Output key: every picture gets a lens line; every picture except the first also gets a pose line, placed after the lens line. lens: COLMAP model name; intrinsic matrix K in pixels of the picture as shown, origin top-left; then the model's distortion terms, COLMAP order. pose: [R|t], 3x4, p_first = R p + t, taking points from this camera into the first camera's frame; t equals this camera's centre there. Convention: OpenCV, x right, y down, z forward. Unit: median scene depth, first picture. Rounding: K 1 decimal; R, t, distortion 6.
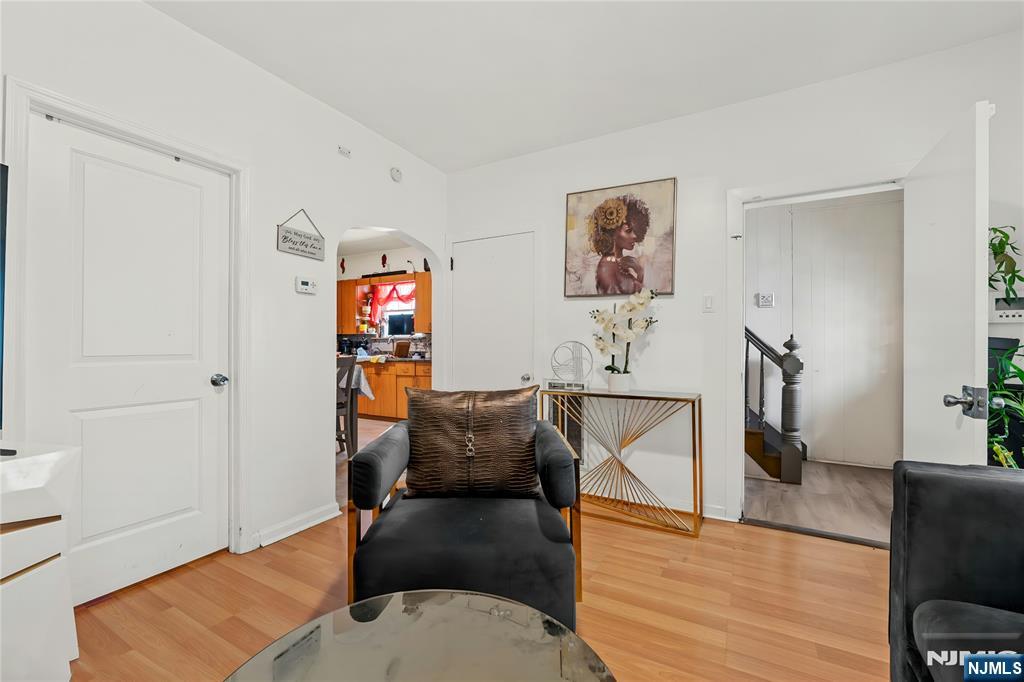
lens RADIAL K [[419.9, 0, 512.4], [0, 419.9, 346.1], [0, 0, 1]] dist [-0.000622, -0.000051]
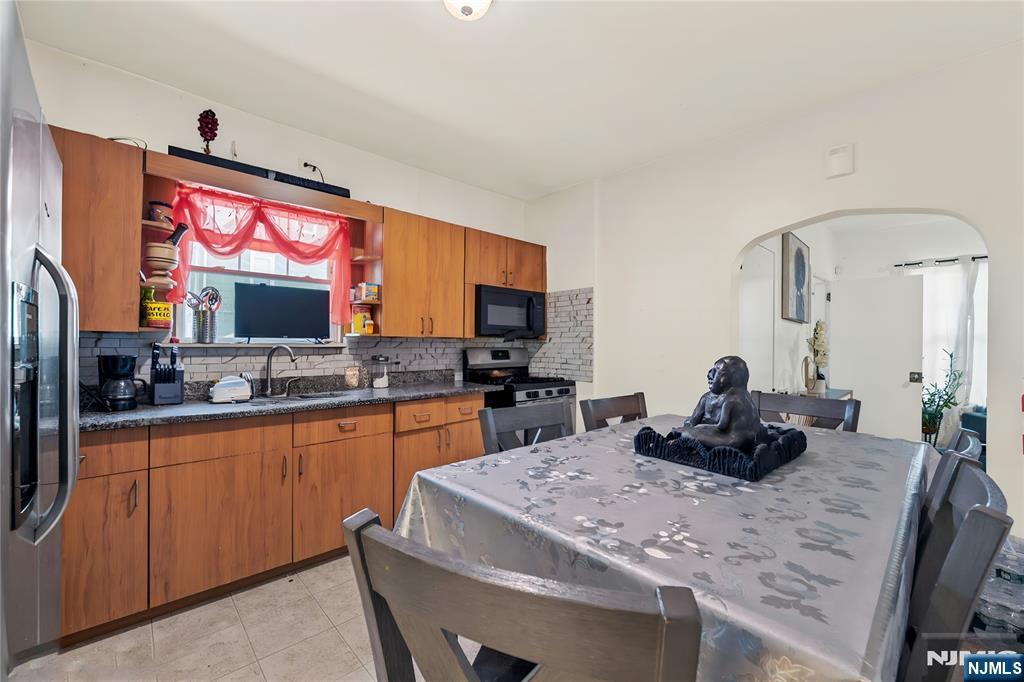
lens RADIAL K [[419.9, 0, 512.4], [0, 419.9, 346.1], [0, 0, 1]] dist [-0.000622, -0.000051]
pose [[0.283608, -0.006472, 0.958919, -0.581151], [0.002537, 0.999979, 0.005998, -0.020430], [-0.958937, 0.000732, 0.283618, 0.670025]]
